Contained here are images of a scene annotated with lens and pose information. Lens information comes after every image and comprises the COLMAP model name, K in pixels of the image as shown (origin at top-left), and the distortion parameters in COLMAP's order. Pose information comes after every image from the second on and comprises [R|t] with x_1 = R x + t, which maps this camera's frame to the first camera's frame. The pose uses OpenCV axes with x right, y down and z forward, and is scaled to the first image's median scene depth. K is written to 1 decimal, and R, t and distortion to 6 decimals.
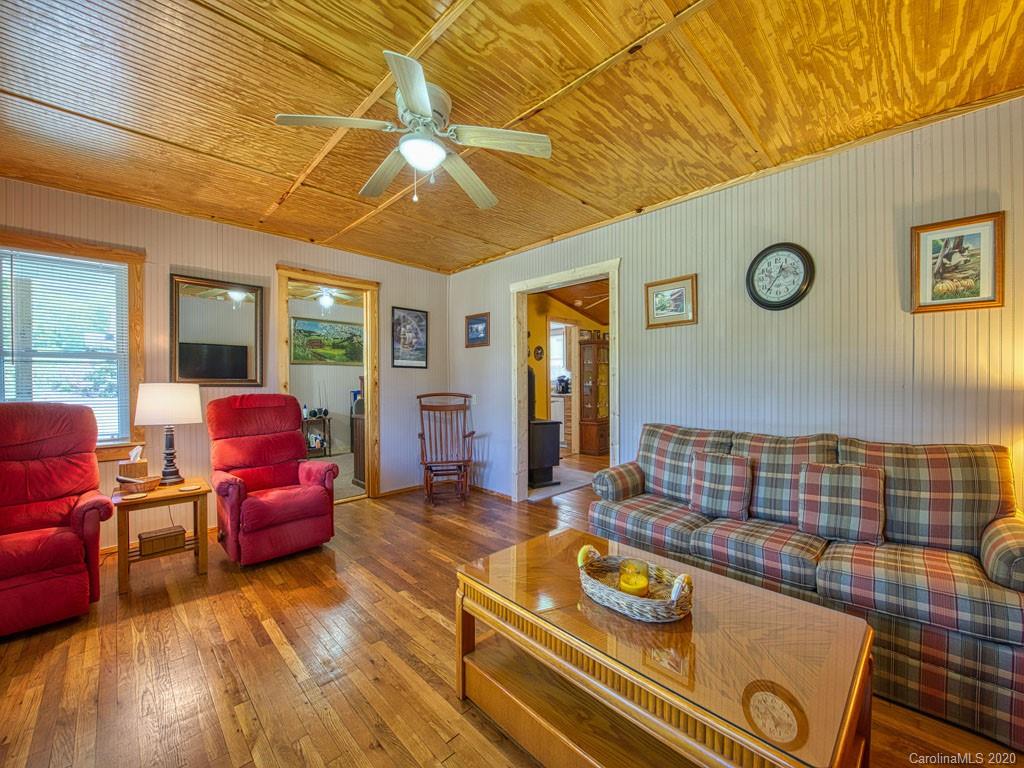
lens RADIAL K [[410.0, 0, 512.0], [0, 410.0, 384.0], [0, 0, 1]] dist [-0.017331, -0.000402]
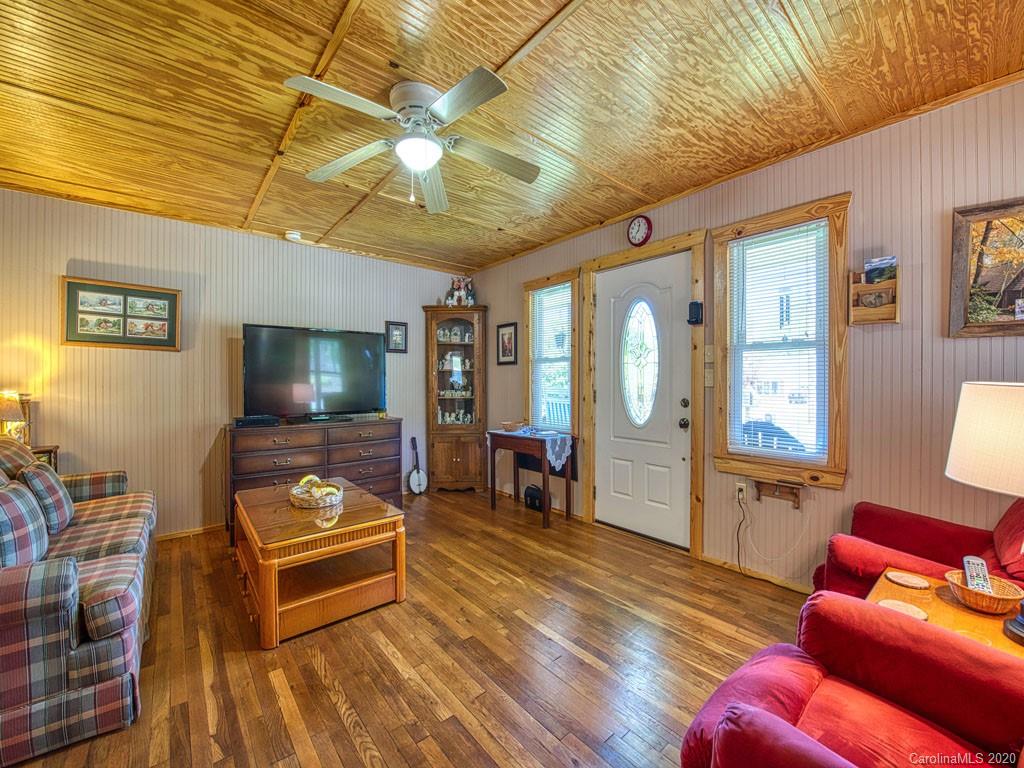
lens RADIAL K [[409.5, 0, 512.0], [0, 409.5, 384.0], [0, 0, 1]] dist [-0.015953, -0.000014]
pose [[-0.997620, 0.000576, 0.068952, -0.514921], [0.000956, 0.999985, 0.005480, -0.016388], [-0.068948, 0.005533, -0.997605, 2.003346]]
